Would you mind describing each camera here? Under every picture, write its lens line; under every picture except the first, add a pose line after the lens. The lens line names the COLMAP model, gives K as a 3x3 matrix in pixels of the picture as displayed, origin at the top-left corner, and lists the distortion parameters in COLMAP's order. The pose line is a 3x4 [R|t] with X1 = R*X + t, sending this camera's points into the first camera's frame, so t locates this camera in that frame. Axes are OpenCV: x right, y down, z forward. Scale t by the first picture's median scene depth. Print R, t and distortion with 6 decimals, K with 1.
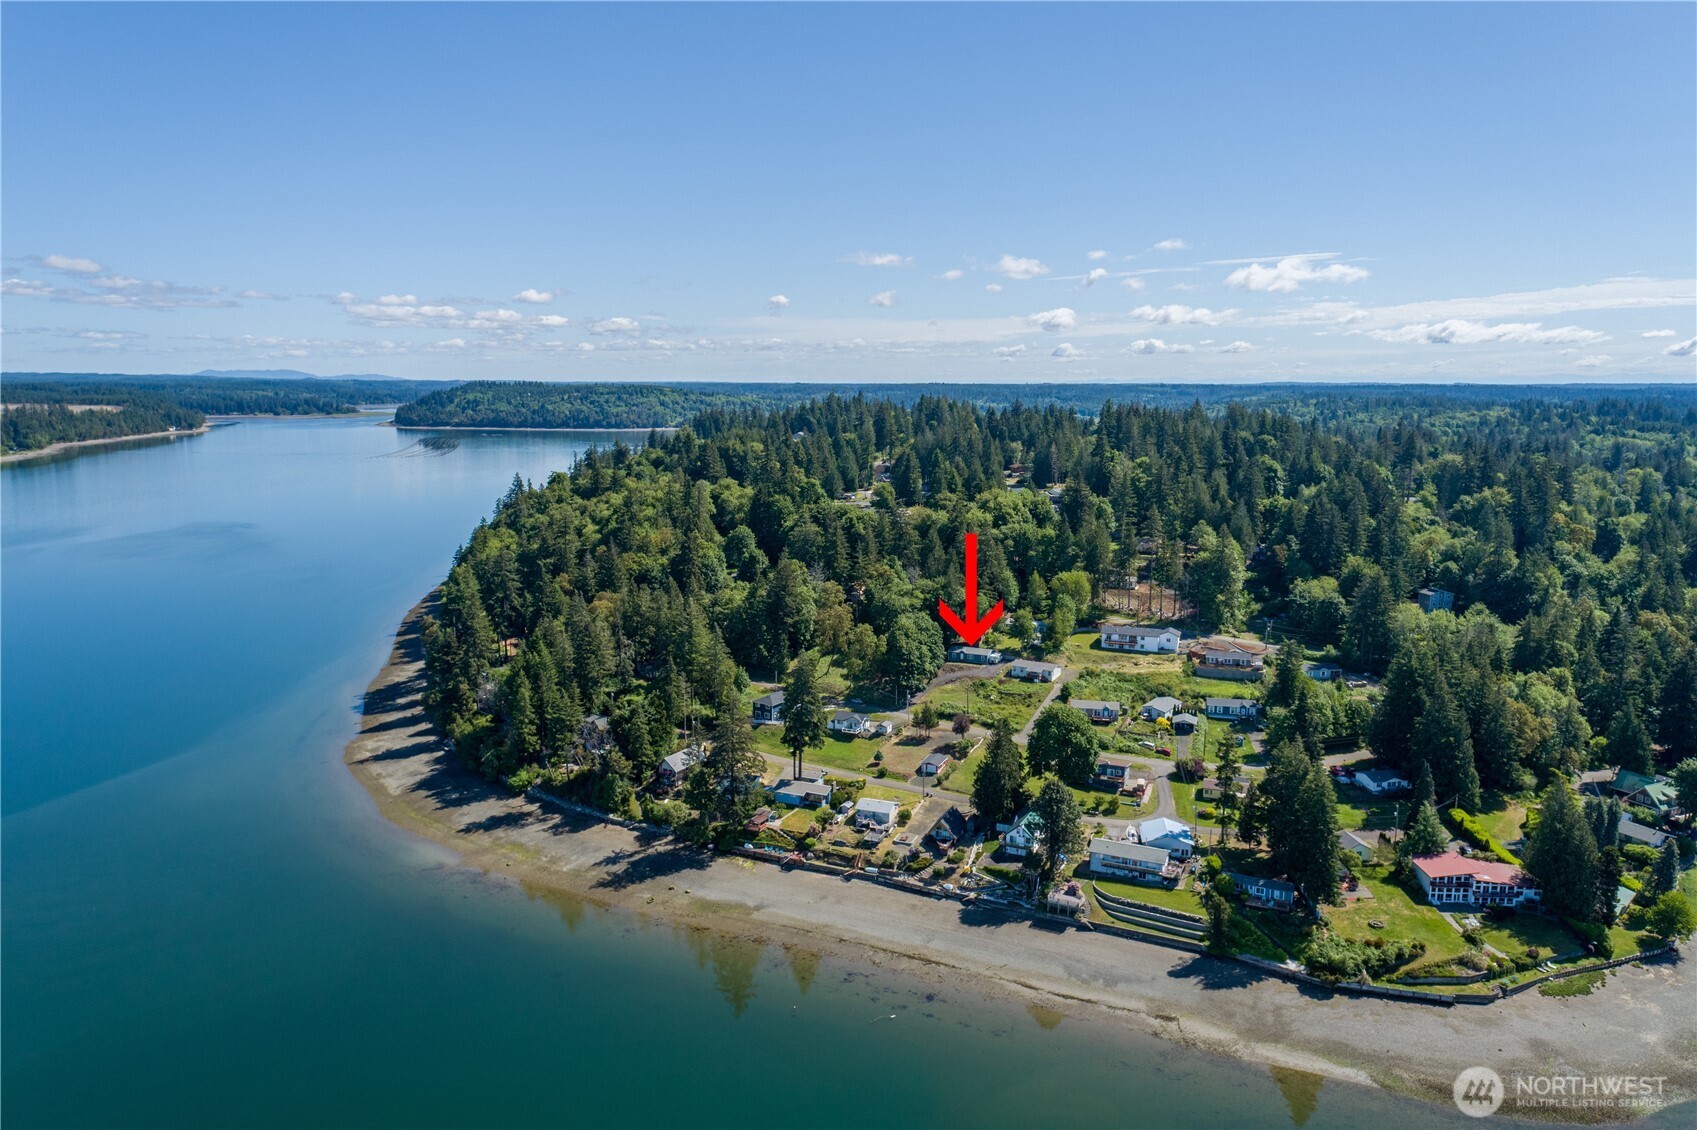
lens RADIAL K [[1160.6, 0, 848.5], [0, 1160.6, 565.0], [0, 0, 1]] dist [0.005804, 0.005525]
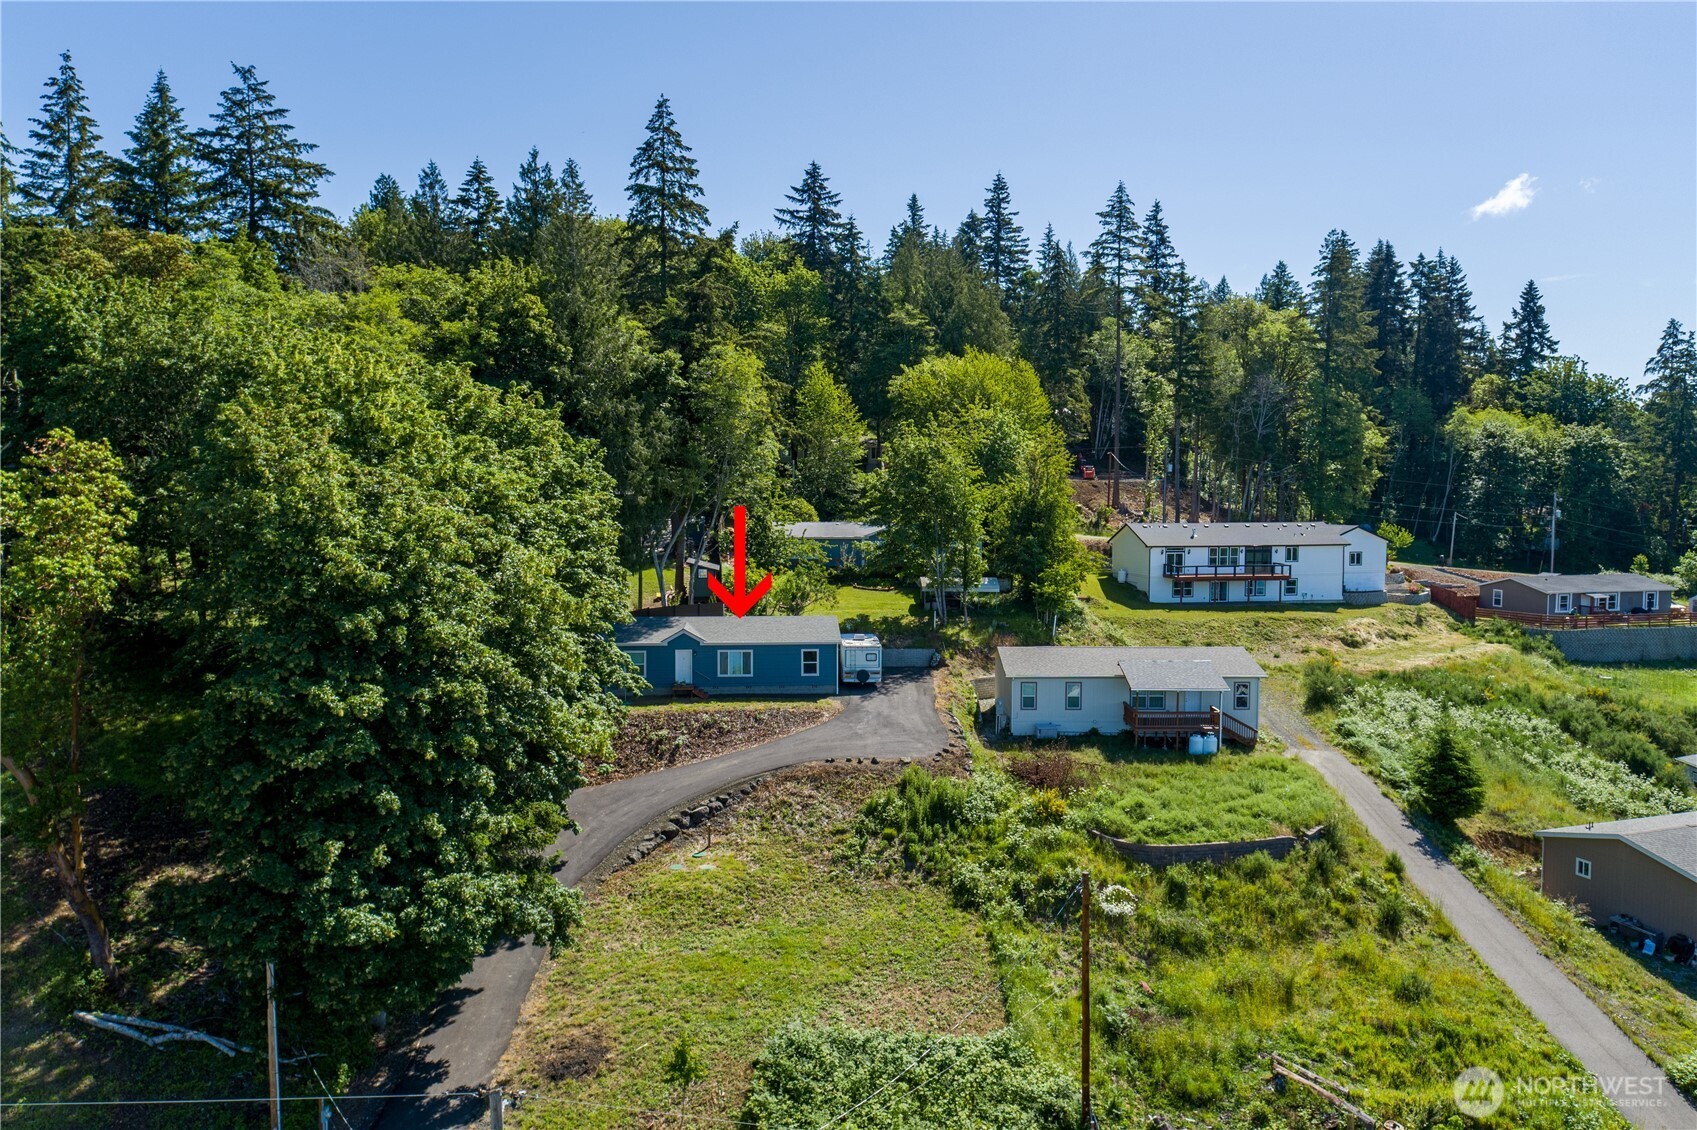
lens RADIAL K [[1160.6, 0, 848.5], [0, 1160.6, 565.0], [0, 0, 1]] dist [0.005804, 0.005525]
pose [[0.875577, -0.036276, 0.481715, 0.037120], [0.076099, 0.995084, -0.063384, 0.079495], [-0.477047, 0.092156, 0.874033, 0.865741]]
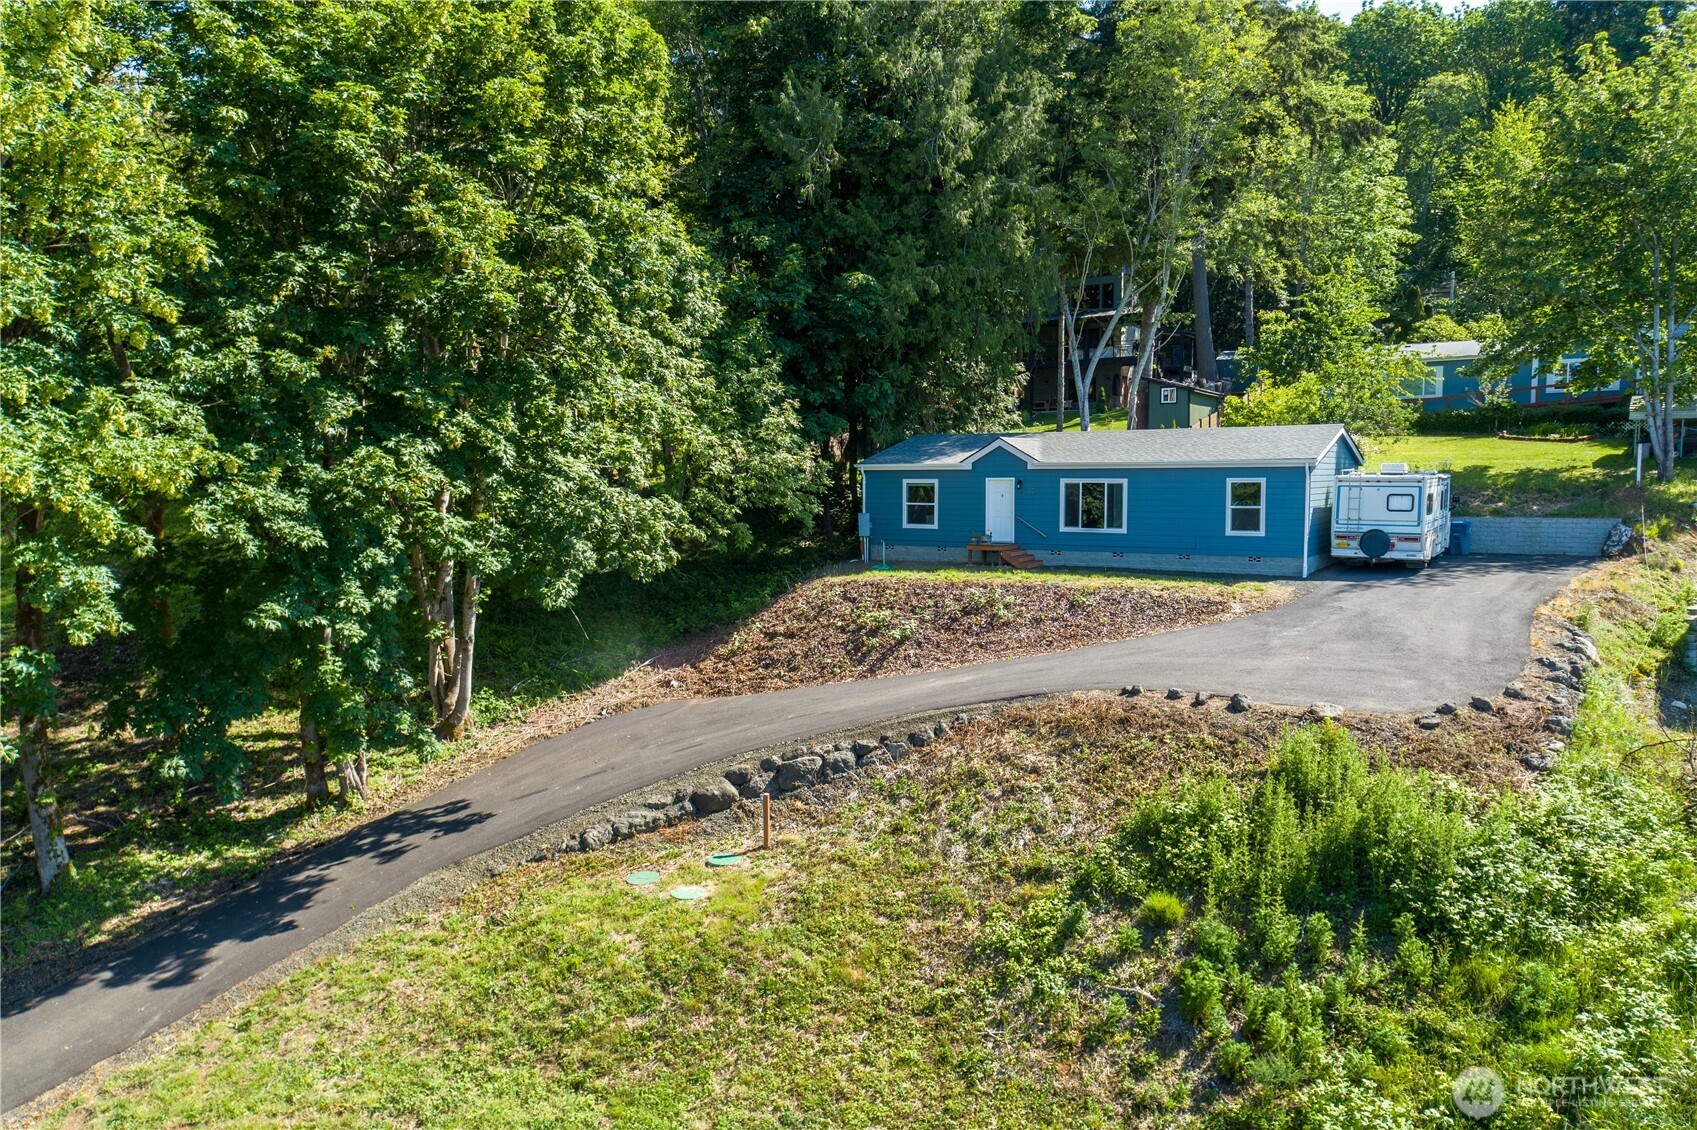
lens RADIAL K [[1160.6, 0, 848.5], [0, 1160.6, 565.0], [0, 0, 1]] dist [0.005804, 0.005525]
pose [[0.990375, -0.000658, -0.138408, 0.102689], [-0.009304, 0.997410, -0.071320, 0.093359], [0.138097, 0.071921, 0.987804, 0.942539]]
